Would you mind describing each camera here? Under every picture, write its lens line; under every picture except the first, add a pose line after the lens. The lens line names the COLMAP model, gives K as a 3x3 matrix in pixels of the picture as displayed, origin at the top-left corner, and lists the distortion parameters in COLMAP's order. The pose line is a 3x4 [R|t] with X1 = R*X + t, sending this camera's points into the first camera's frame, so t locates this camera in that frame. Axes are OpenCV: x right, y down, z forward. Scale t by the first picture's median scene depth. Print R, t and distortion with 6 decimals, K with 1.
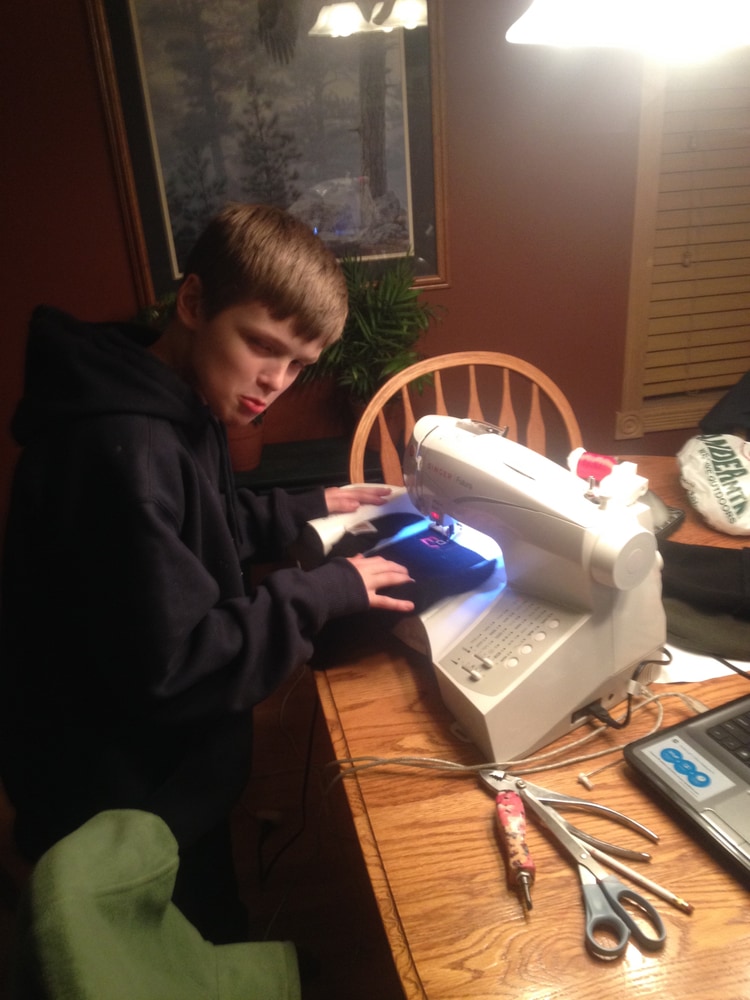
lens RADIAL K [[1002.2, 0, 374.8], [0, 1002.2, 499.7], [0, 0, 1]] dist [-0.005523, 0.000000]
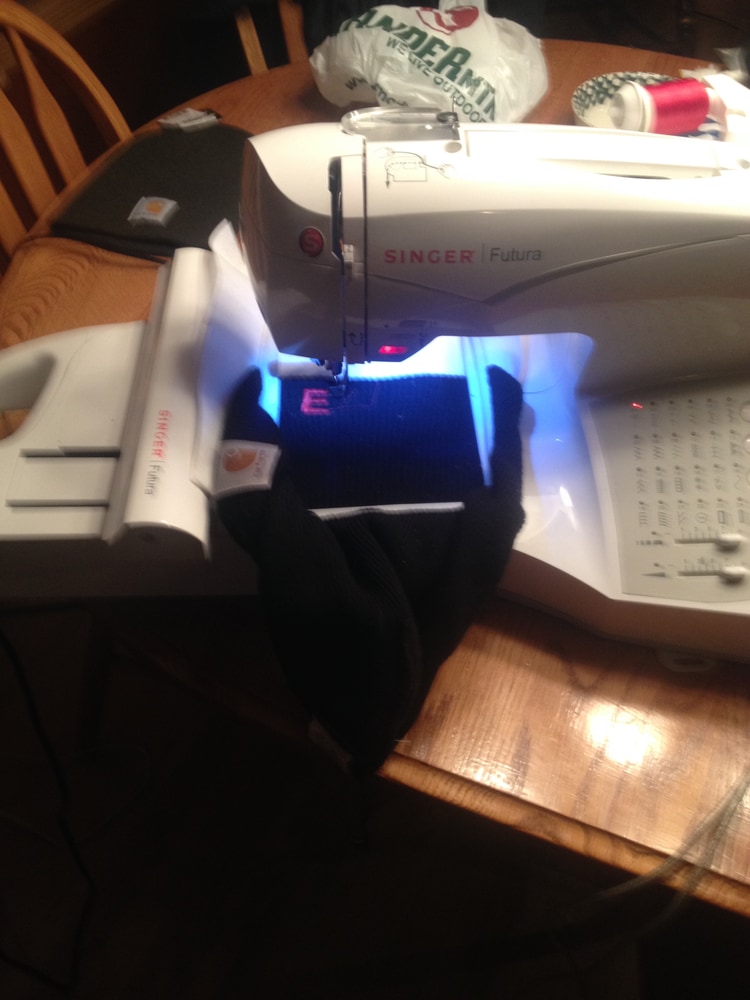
lens RADIAL K [[1002.2, 0, 375.3], [0, 1002.2, 500.1], [0, 0, 1]] dist [-0.005523, 0.000000]
pose [[0.556177, -0.591963, 0.583307, -0.264318], [0.329012, 0.801372, 0.499554, -0.167290], [-0.763163, -0.085925, 0.640468, 0.713808]]
